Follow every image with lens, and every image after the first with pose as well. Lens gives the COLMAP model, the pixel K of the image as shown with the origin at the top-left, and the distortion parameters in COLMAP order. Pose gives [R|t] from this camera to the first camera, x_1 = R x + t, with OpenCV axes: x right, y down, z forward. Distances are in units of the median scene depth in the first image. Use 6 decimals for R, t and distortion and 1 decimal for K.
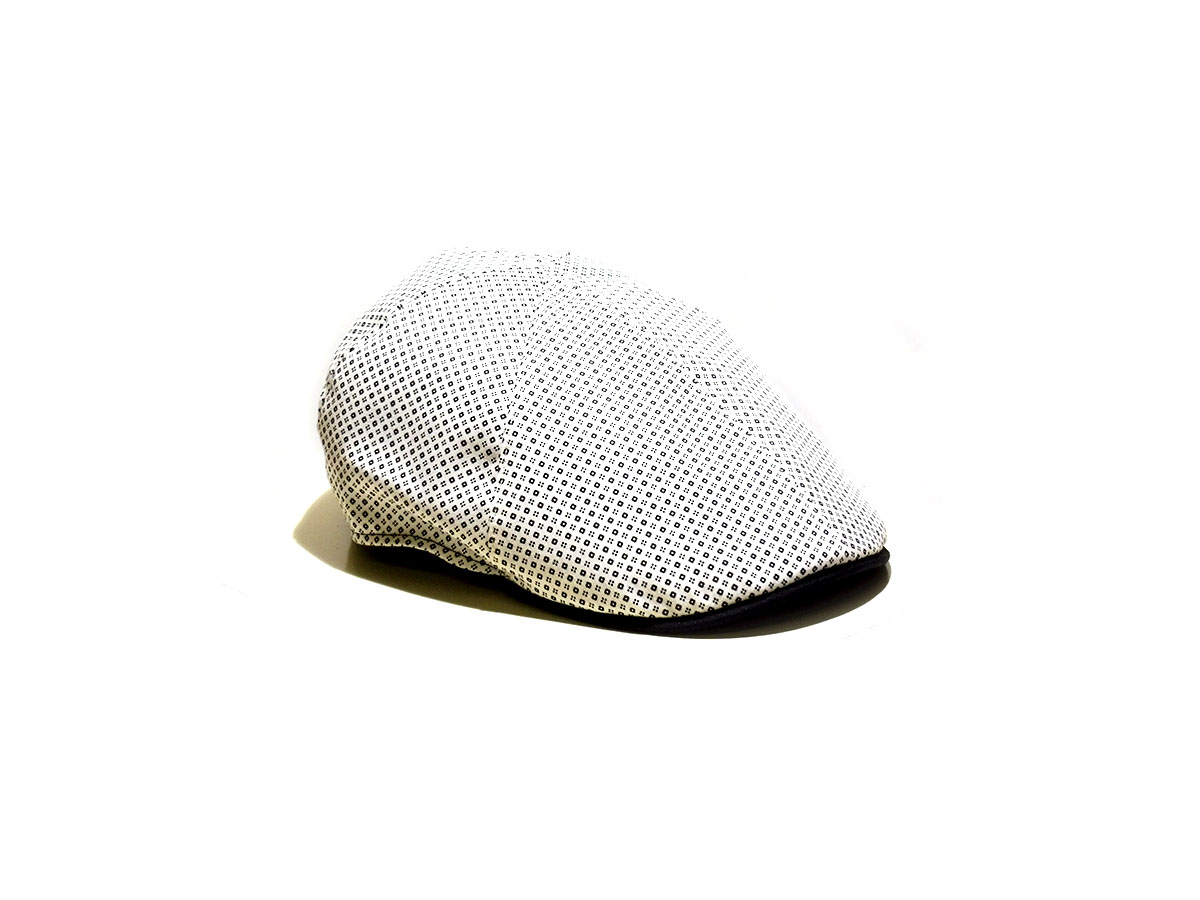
lens RADIAL K [[2247.0, 0, 598.7], [0, 2247.0, 449.4], [0, 0, 1]] dist [0.228197, 0.000000]
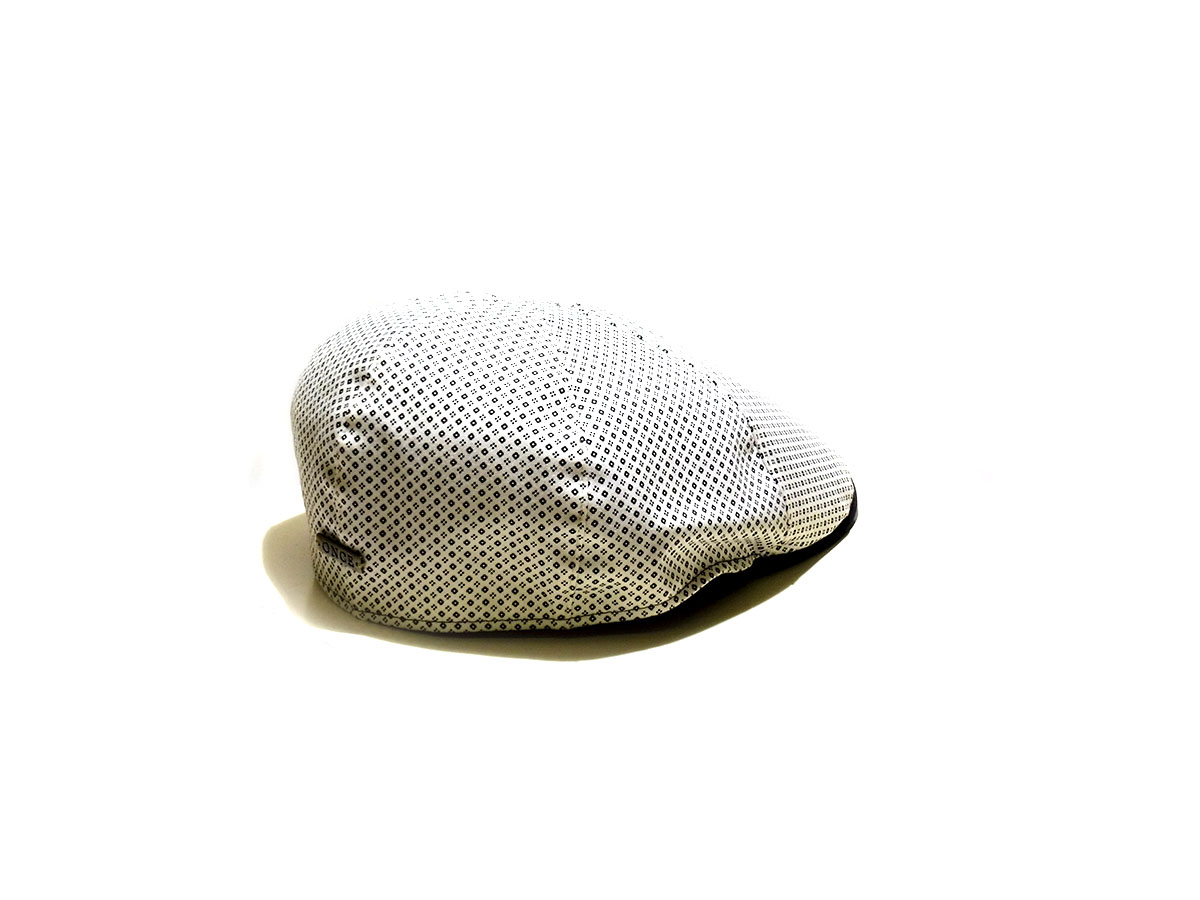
lens RADIAL K [[2247.0, 0, 597.5], [0, 2247.0, 448.8], [0, 0, 1]] dist [0.228197, 0.000000]
pose [[0.069478, -0.326176, 0.942753, -1.022075], [0.301471, 0.907715, 0.291836, -0.317603], [-0.950941, 0.263936, 0.161399, 0.909846]]
